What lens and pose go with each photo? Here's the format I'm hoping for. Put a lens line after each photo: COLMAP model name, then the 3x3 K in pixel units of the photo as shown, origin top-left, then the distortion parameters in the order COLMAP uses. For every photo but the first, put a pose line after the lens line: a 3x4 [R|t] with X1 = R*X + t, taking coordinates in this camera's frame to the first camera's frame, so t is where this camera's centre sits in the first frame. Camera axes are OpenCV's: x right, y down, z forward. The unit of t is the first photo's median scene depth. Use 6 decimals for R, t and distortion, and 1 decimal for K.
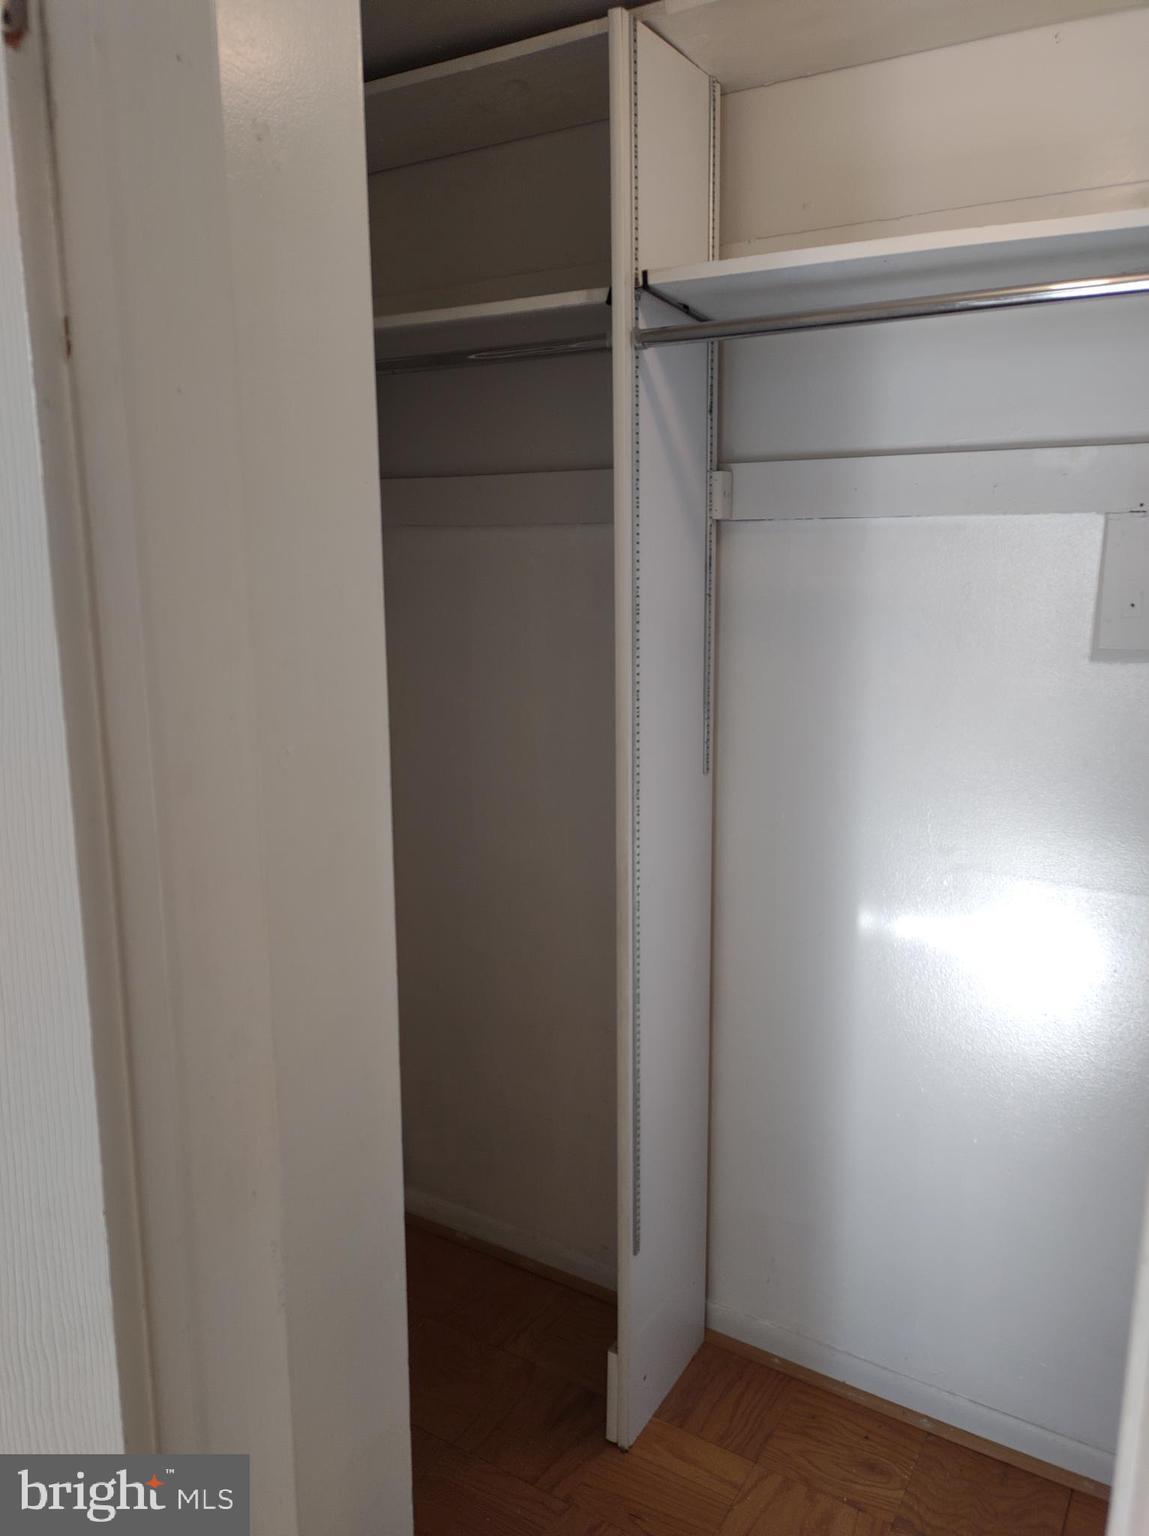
lens RADIAL K [[1131.3, 0, 567.2], [0, 1131.3, 769.1], [0, 0, 1]] dist [0.062588, -0.060987]
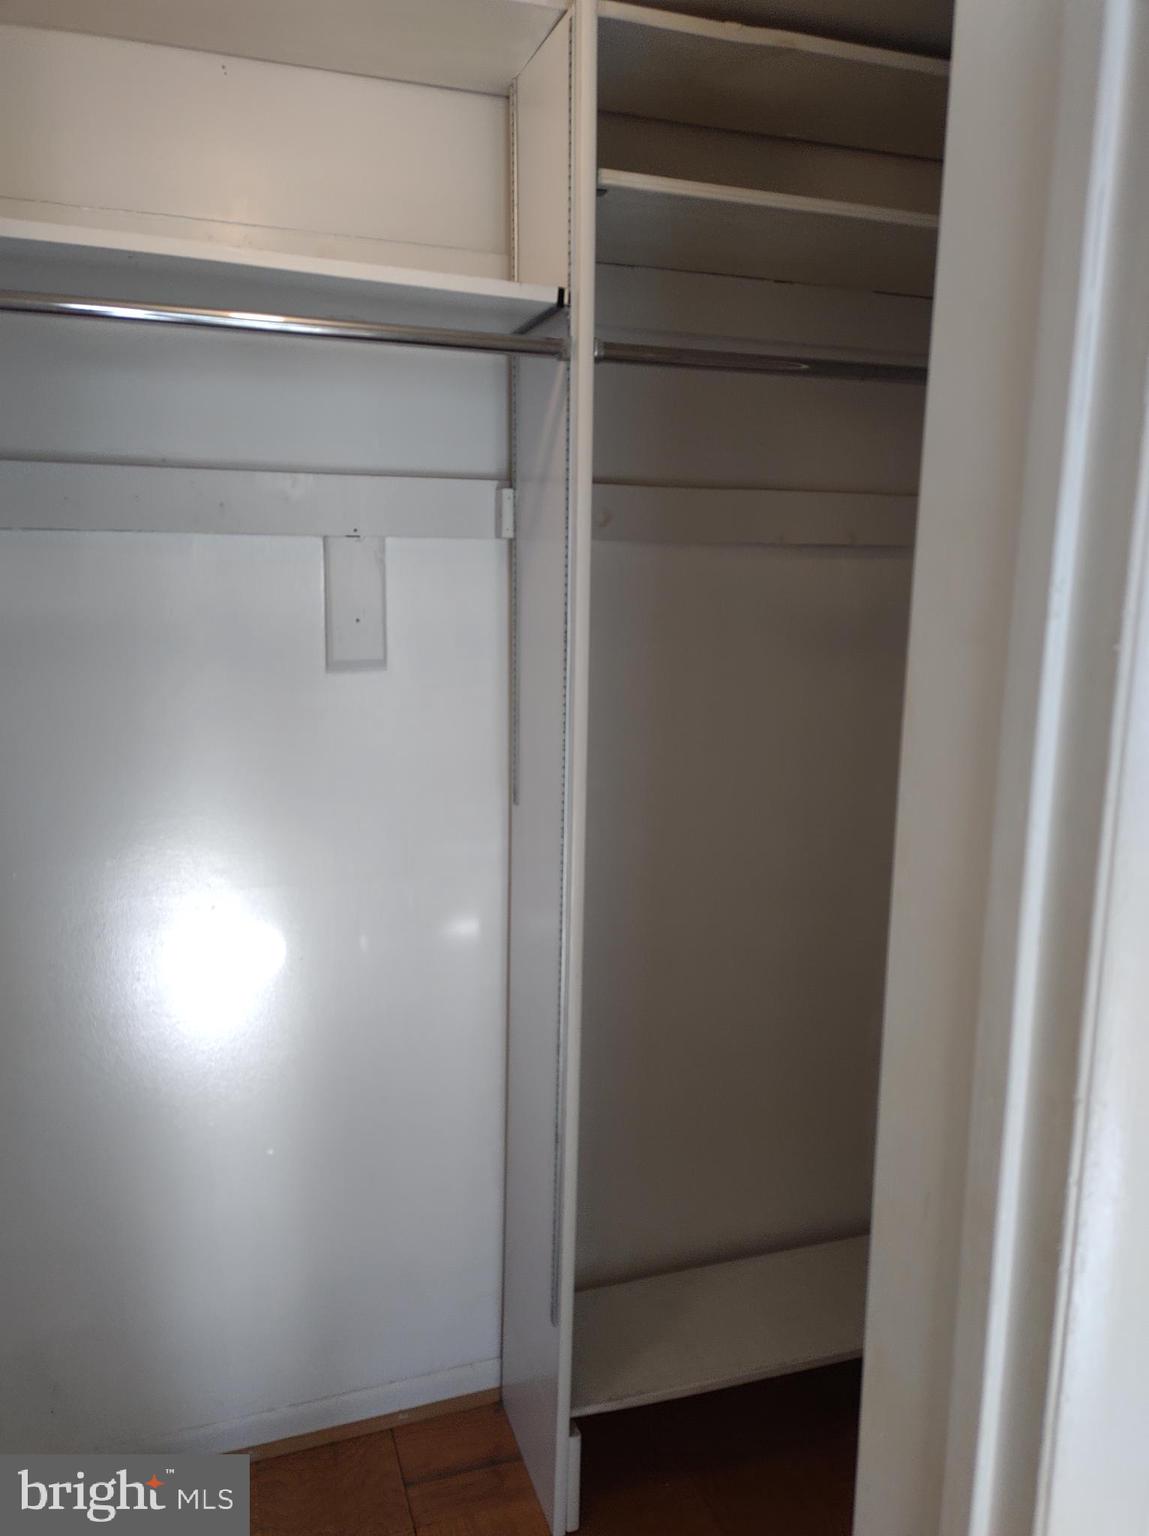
lens RADIAL K [[1131.3, 0, 571.3], [0, 1131.3, 772.8], [0, 0, 1]] dist [0.062588, -0.060987]
pose [[0.637594, -0.131681, 0.759035, -0.226863], [0.138917, 0.988784, 0.054848, -0.028748], [-0.757744, 0.070472, 0.648736, 0.139265]]
